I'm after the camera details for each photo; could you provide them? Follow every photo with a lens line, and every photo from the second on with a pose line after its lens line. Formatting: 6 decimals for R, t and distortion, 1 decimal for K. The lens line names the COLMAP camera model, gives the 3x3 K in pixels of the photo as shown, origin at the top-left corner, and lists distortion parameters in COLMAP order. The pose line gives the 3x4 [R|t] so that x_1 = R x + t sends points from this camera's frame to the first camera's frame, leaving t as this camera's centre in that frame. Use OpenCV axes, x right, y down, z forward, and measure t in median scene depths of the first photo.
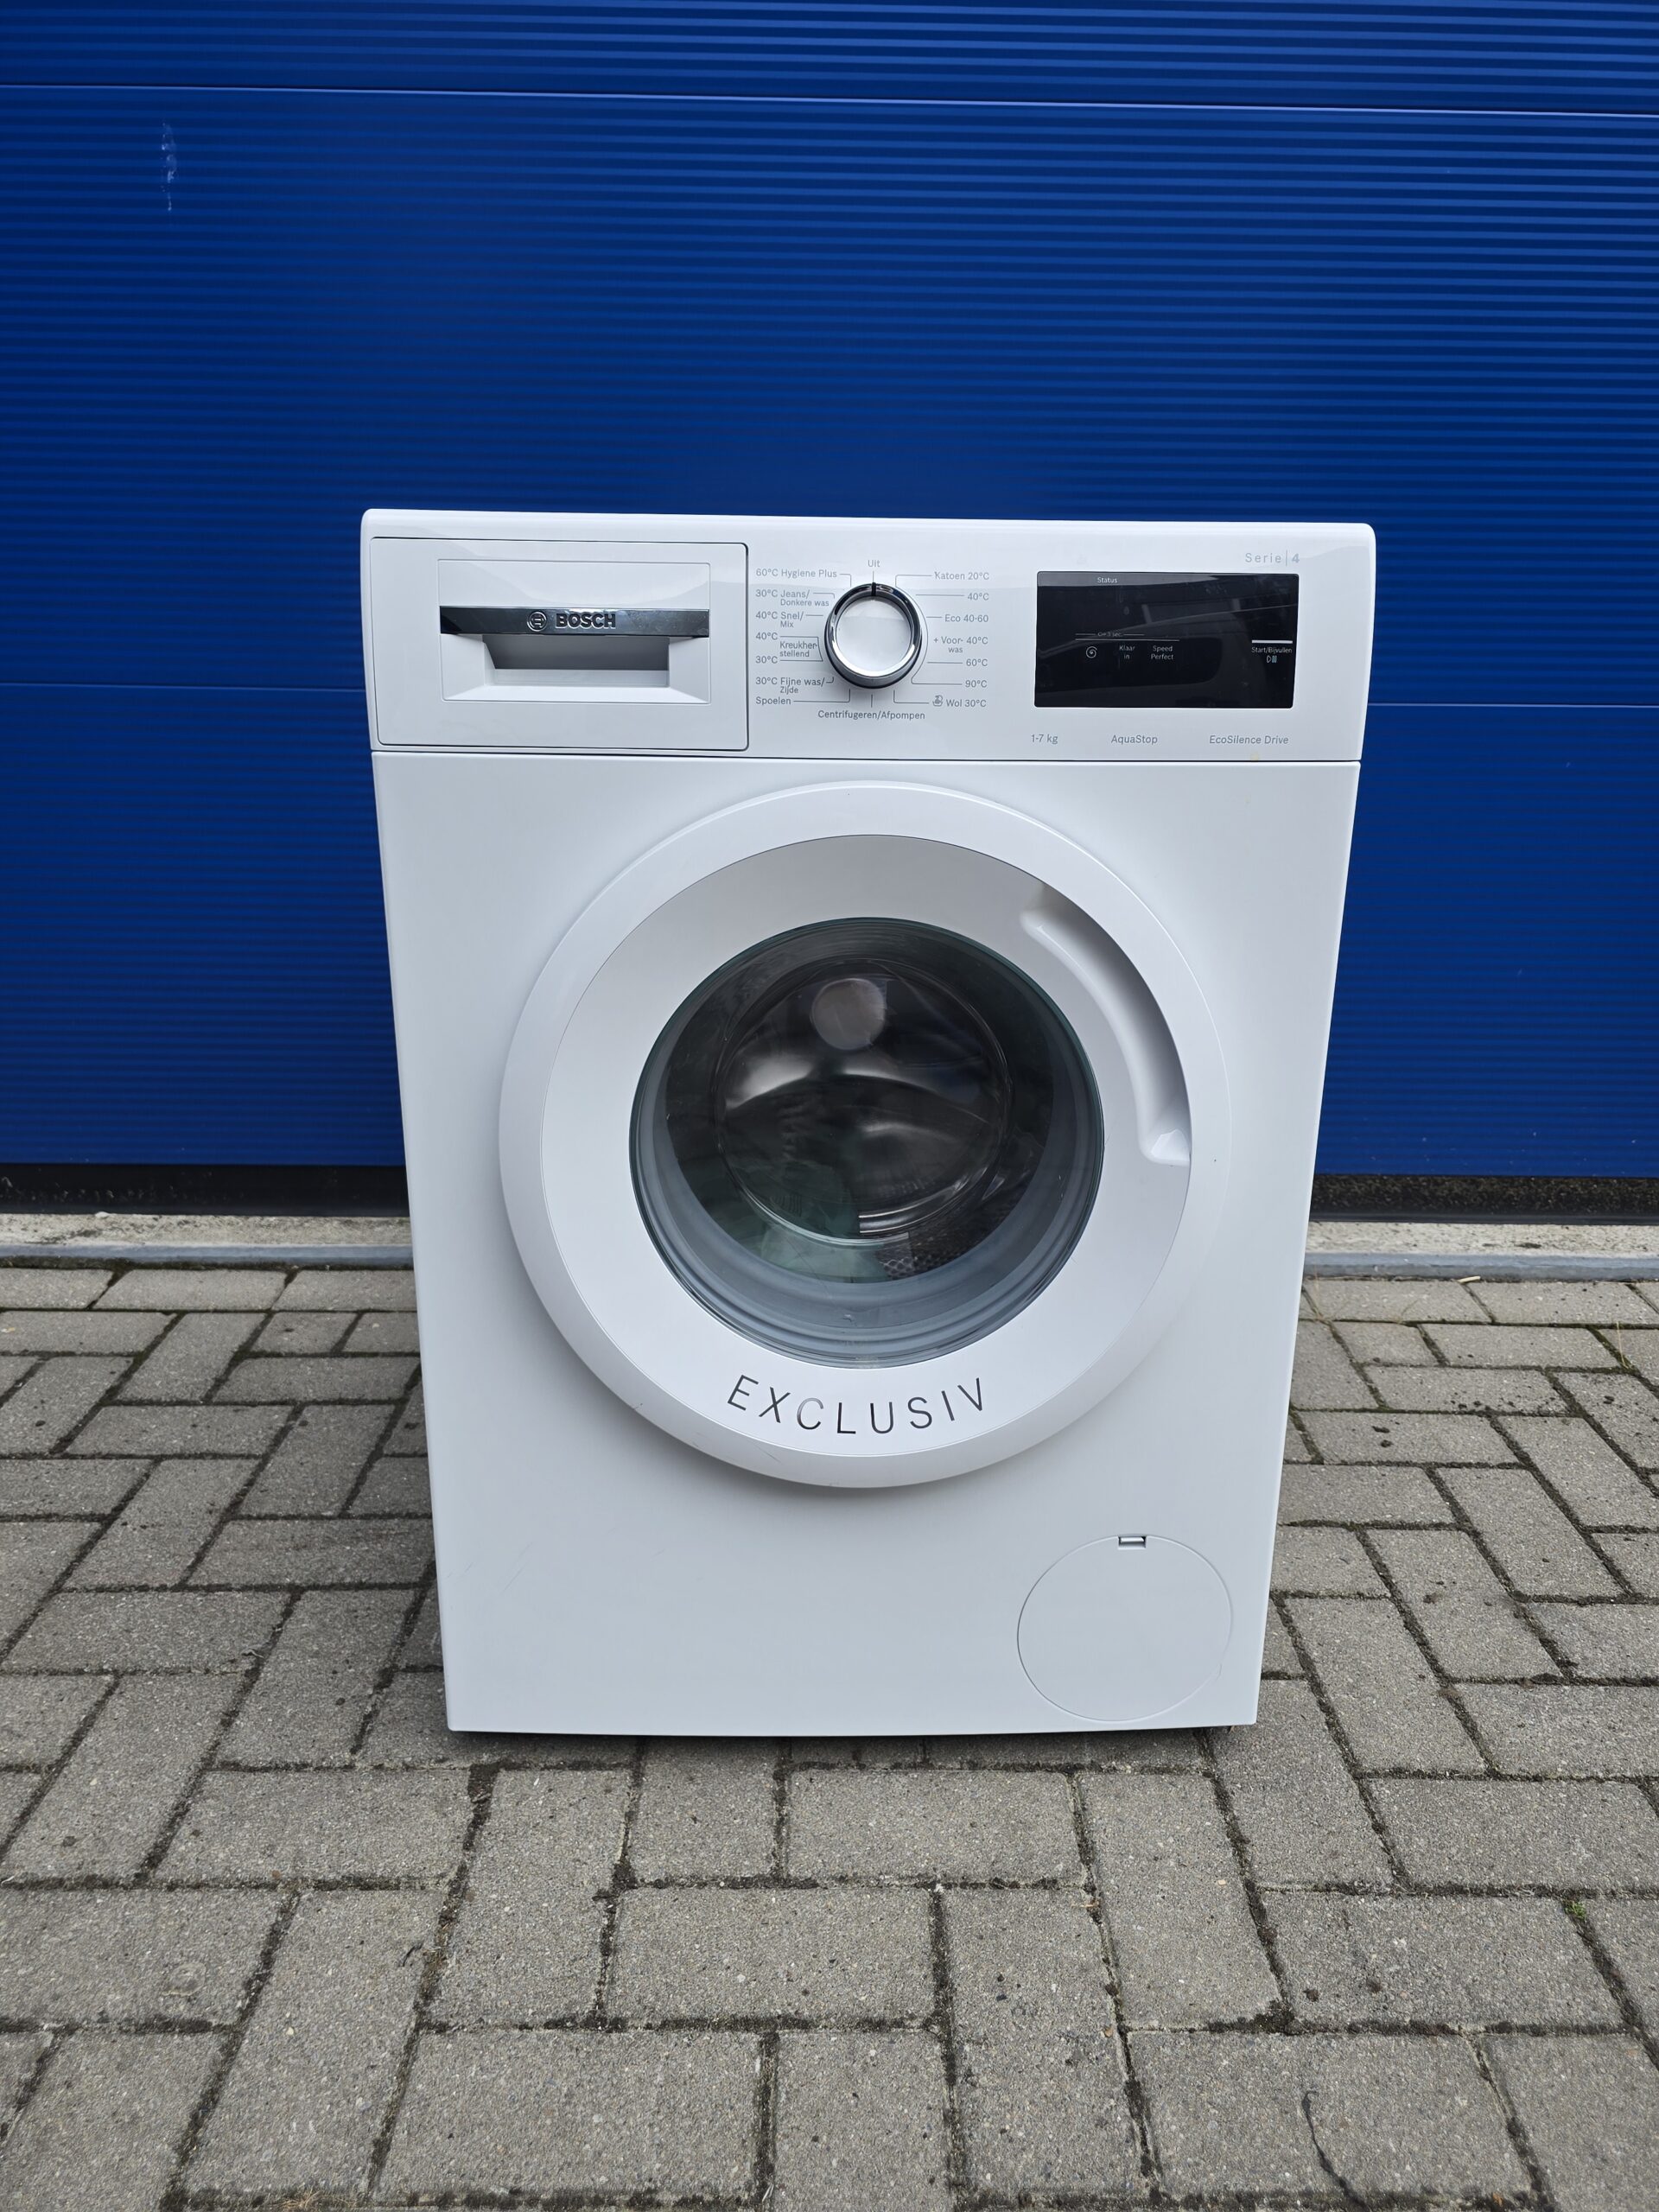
lens RADIAL K [[1515.6, 0, 849.2], [0, 1515.6, 1100.5], [0, 0, 1]] dist [0.037276, -0.030616]
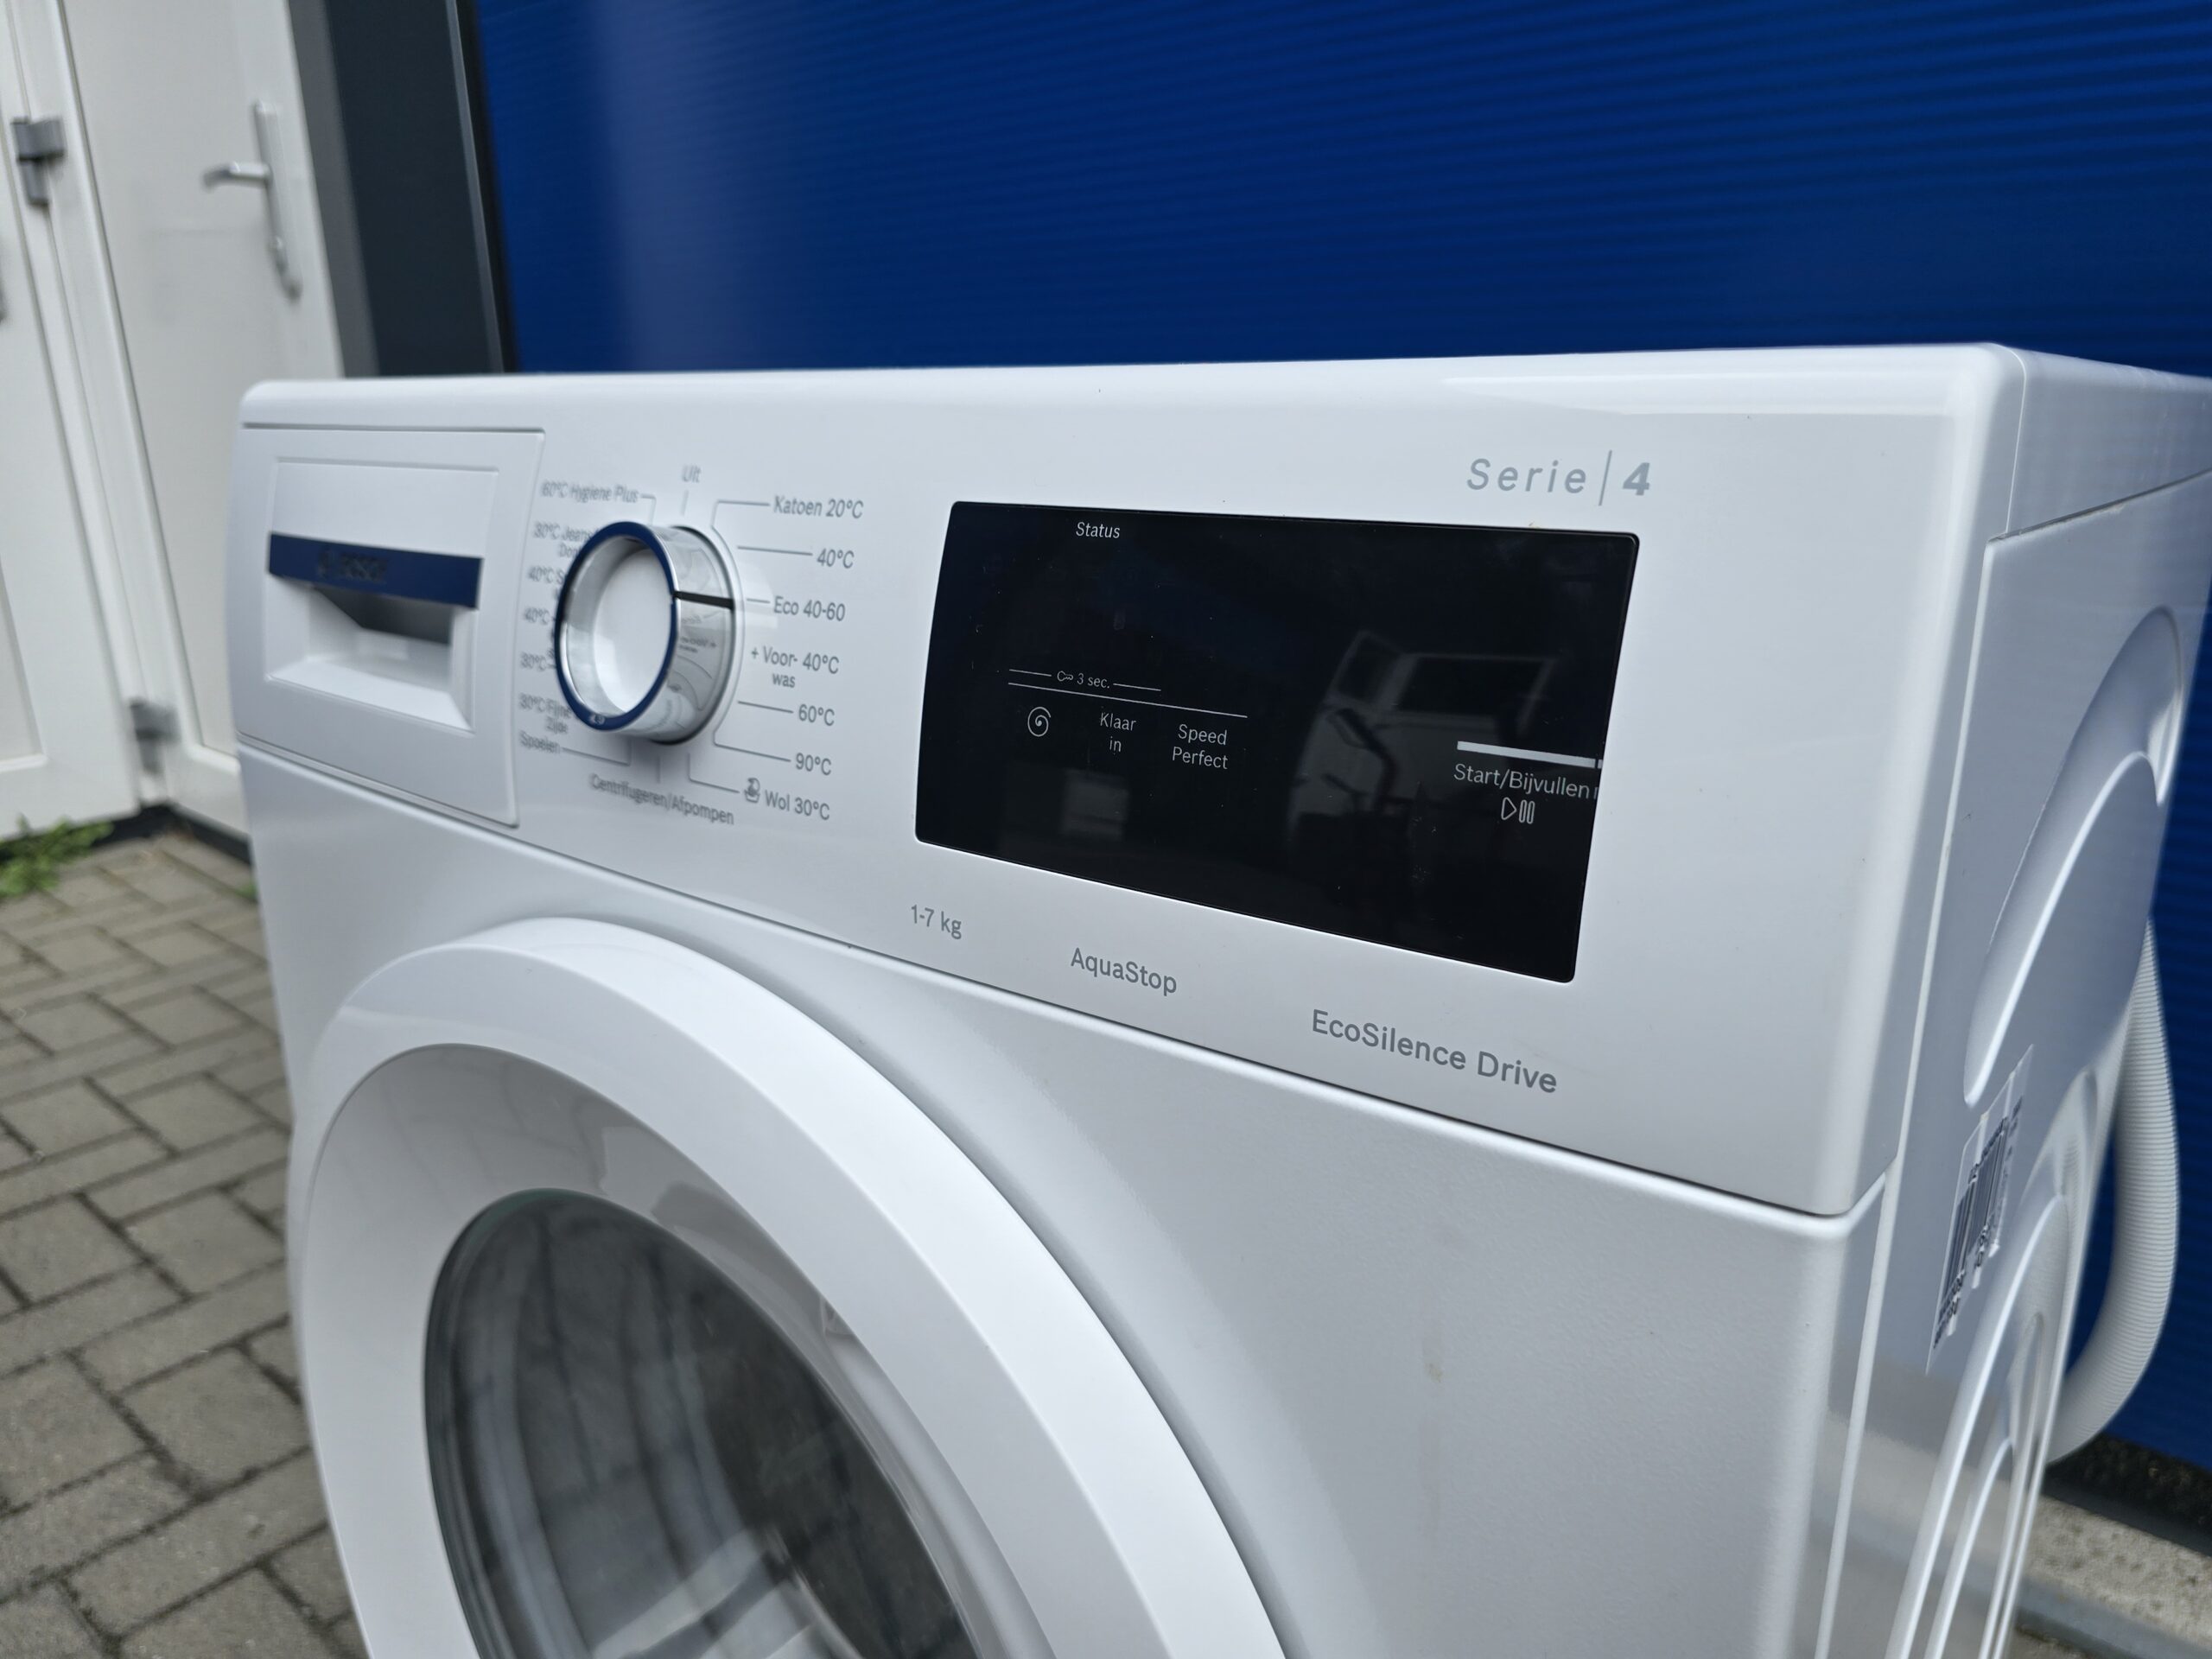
lens RADIAL K [[1515.6, 0, 1119.0], [0, 1515.6, 834.0], [0, 0, 1]] dist [0.037276, -0.030616]
pose [[0.762003, 0.162744, -0.626790, 0.343832], [-0.183700, 0.982469, 0.031766, -0.238846], [0.620972, 0.090936, 0.778540, 0.616054]]
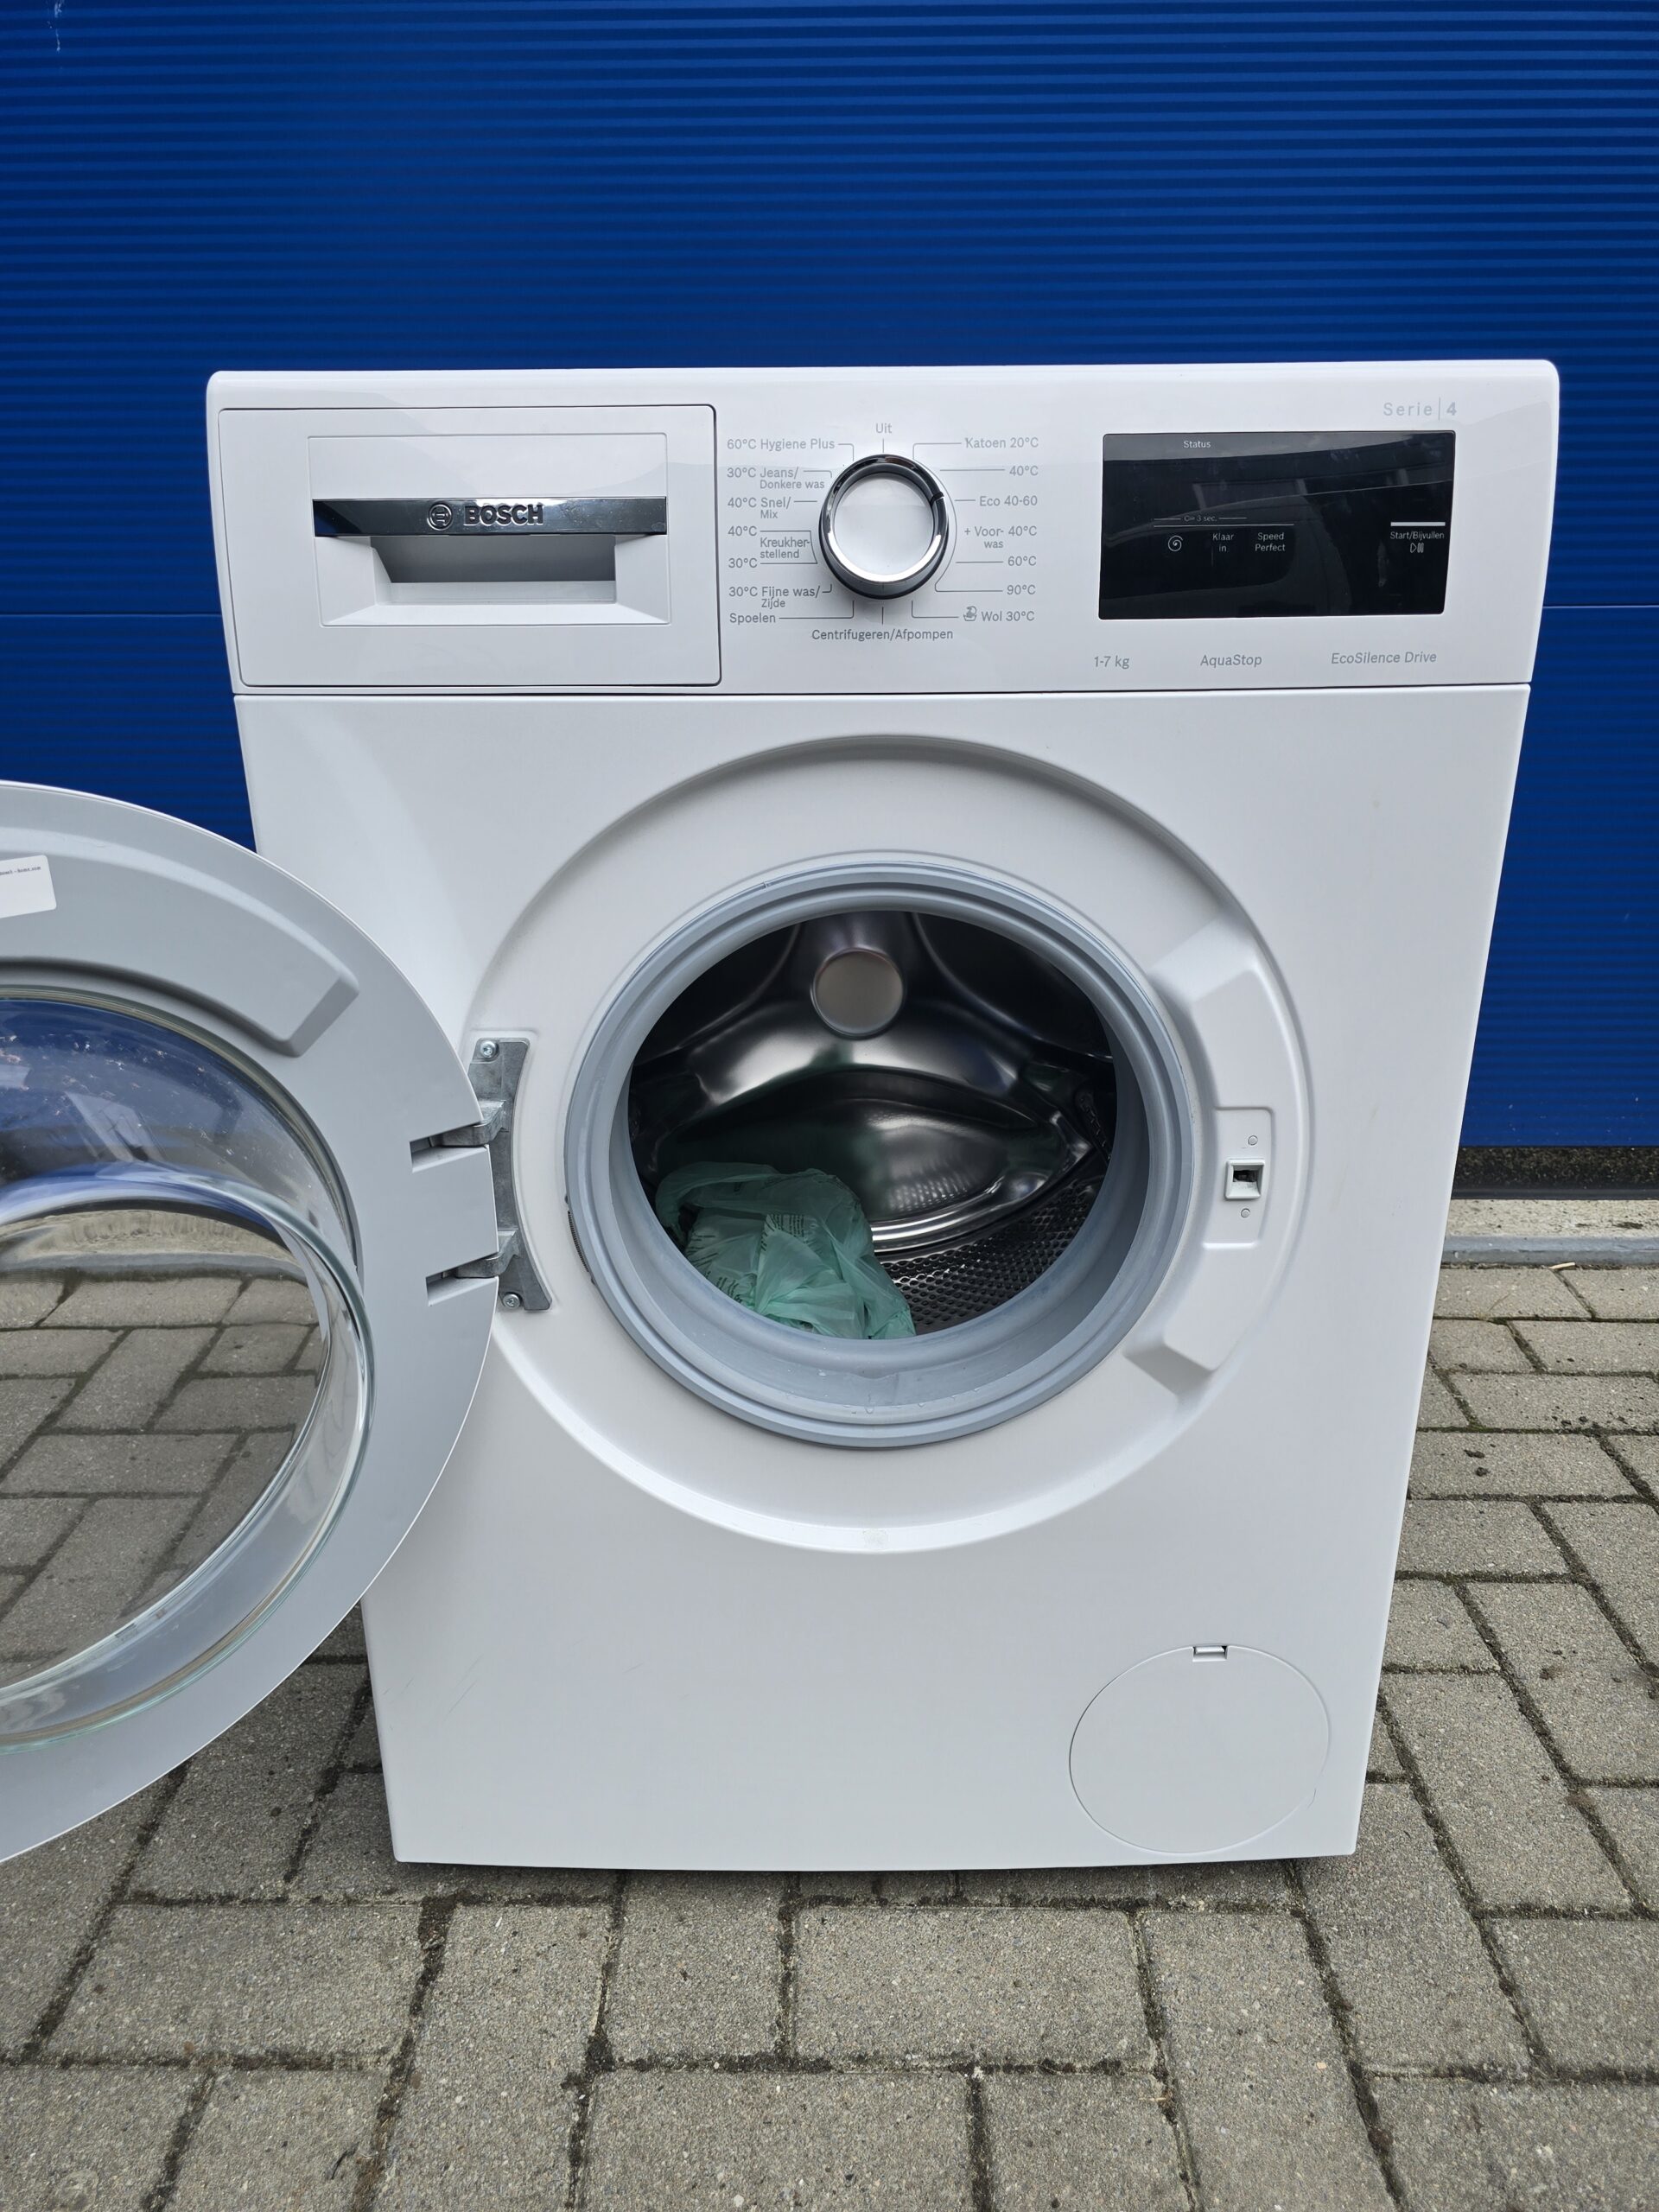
lens RADIAL K [[1515.6, 0, 820.2], [0, 1515.6, 1118.7], [0, 0, 1]] dist [0.037276, -0.030616]
pose [[0.999466, -0.009536, -0.031240, 0.004228], [0.011361, 0.998207, 0.058773, -0.048545], [0.030623, -0.059096, 0.997782, 0.191437]]
